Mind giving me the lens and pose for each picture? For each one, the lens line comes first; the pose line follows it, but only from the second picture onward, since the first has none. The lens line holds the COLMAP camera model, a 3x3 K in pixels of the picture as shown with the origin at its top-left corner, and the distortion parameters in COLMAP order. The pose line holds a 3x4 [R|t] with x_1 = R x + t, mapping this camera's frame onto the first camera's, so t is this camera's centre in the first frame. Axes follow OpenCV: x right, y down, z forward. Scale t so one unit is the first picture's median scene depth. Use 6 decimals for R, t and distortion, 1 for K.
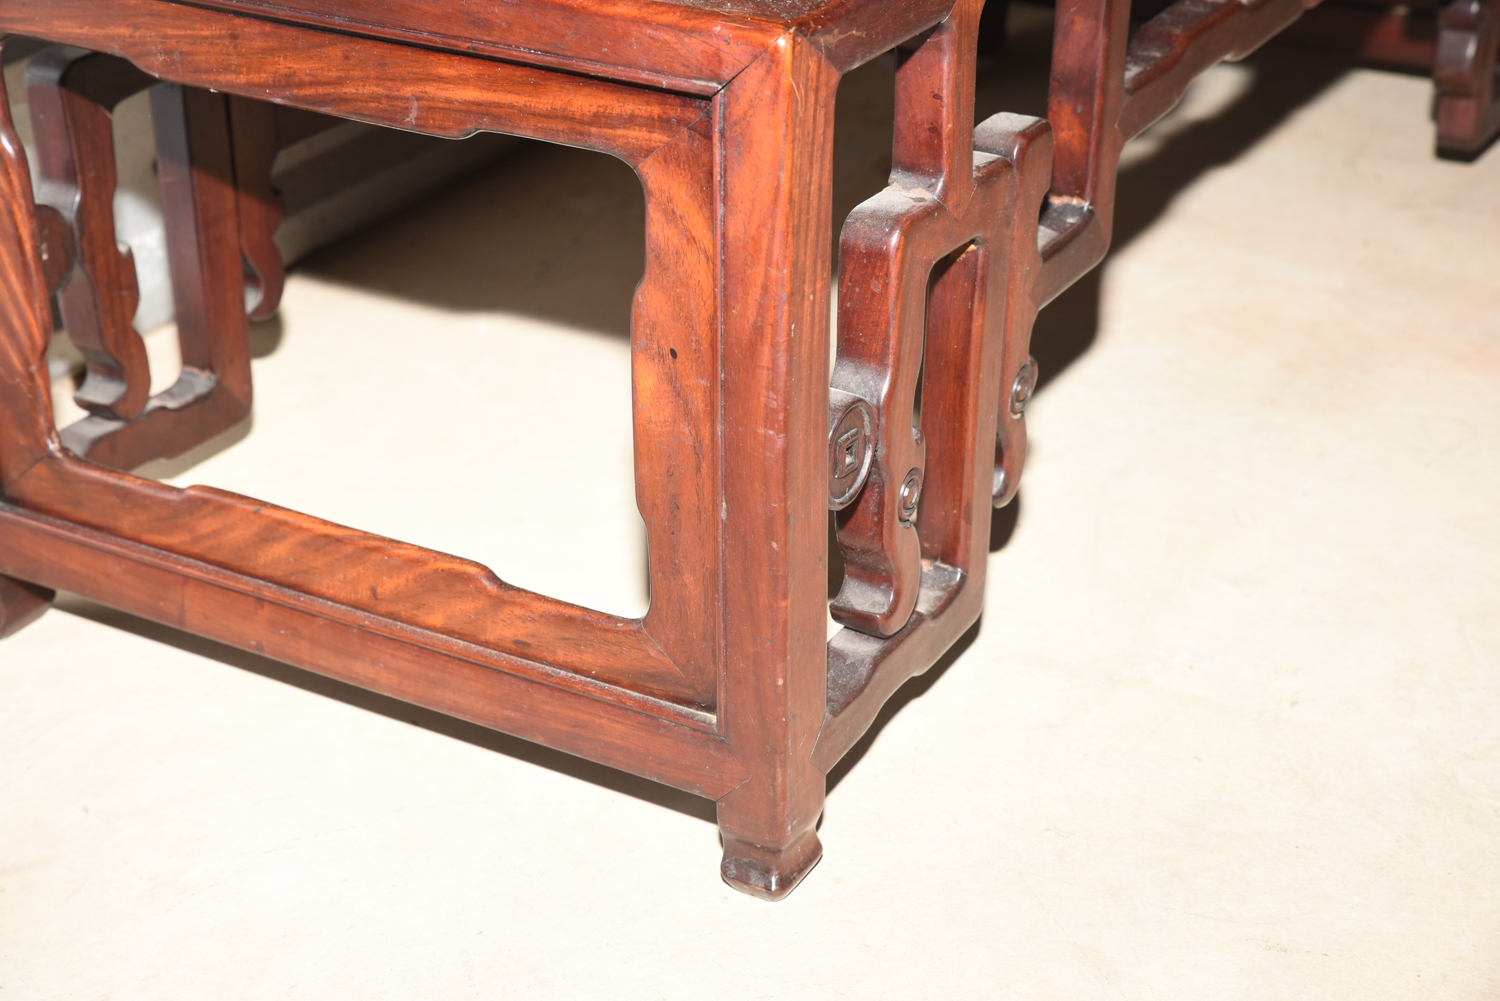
lens RADIAL K [[2703.9, 0, 750.0], [0, 2703.9, 500.5], [0, 0, 1]] dist [0.052517, 0.832133]
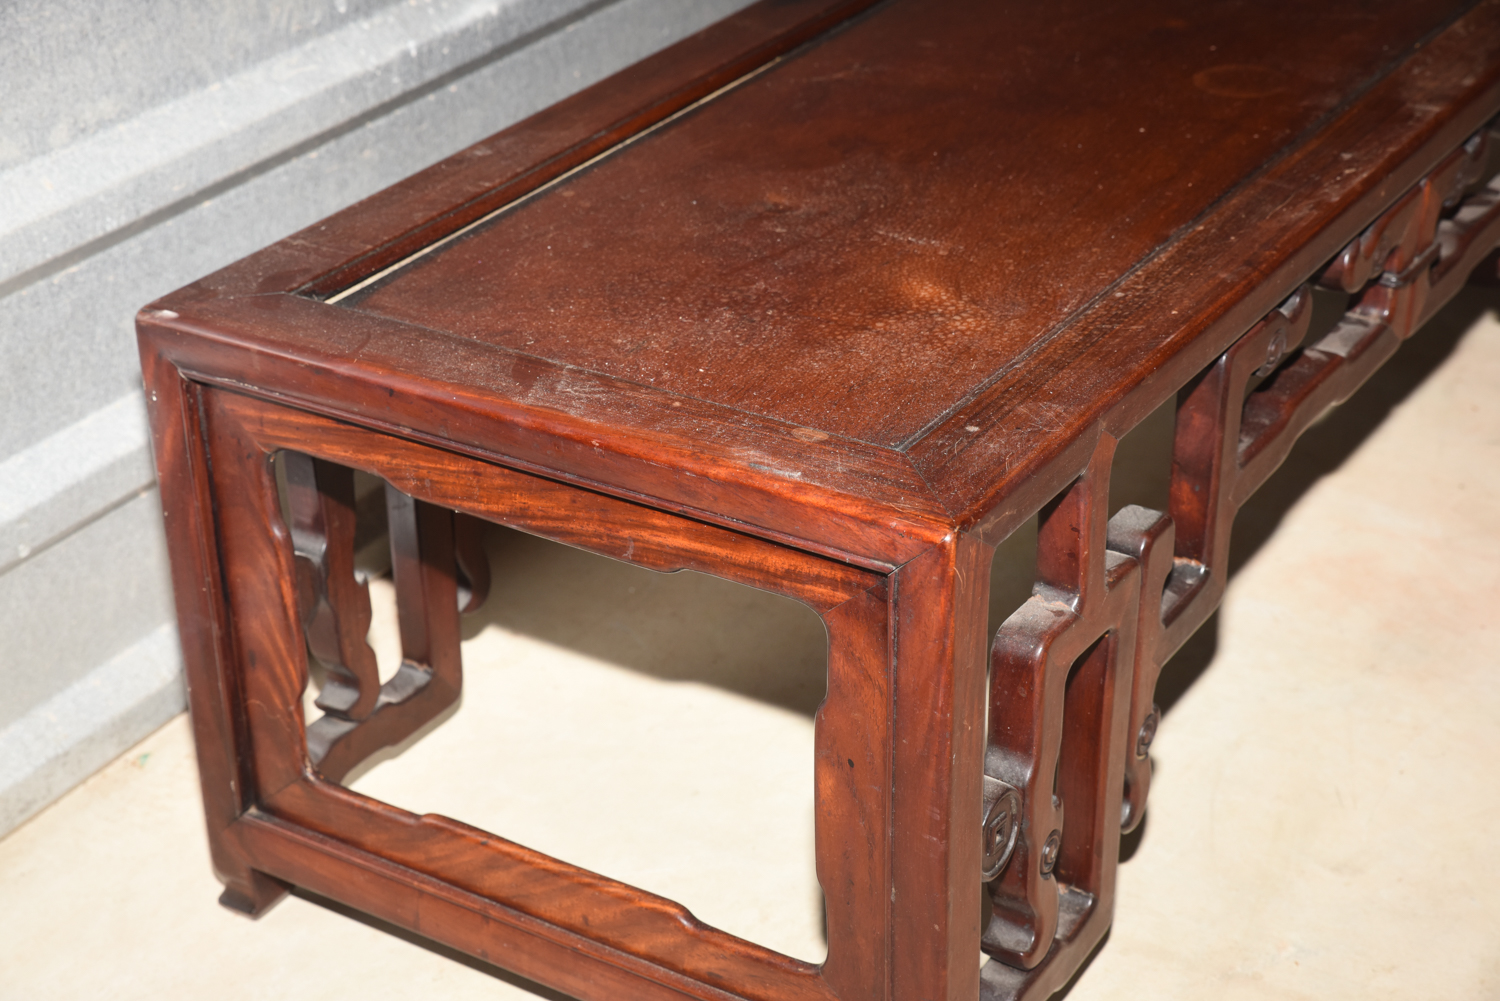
lens RADIAL K [[2703.9, 0, 750.0], [0, 2703.9, 500.5], [0, 0, 1]] dist [0.052517, 0.832133]
pose [[0.999165, 0.002923, -0.040744, -0.021941], [-0.002325, 0.999889, 0.014719, -0.166452], [0.040783, -0.014612, 0.999061, -0.159765]]
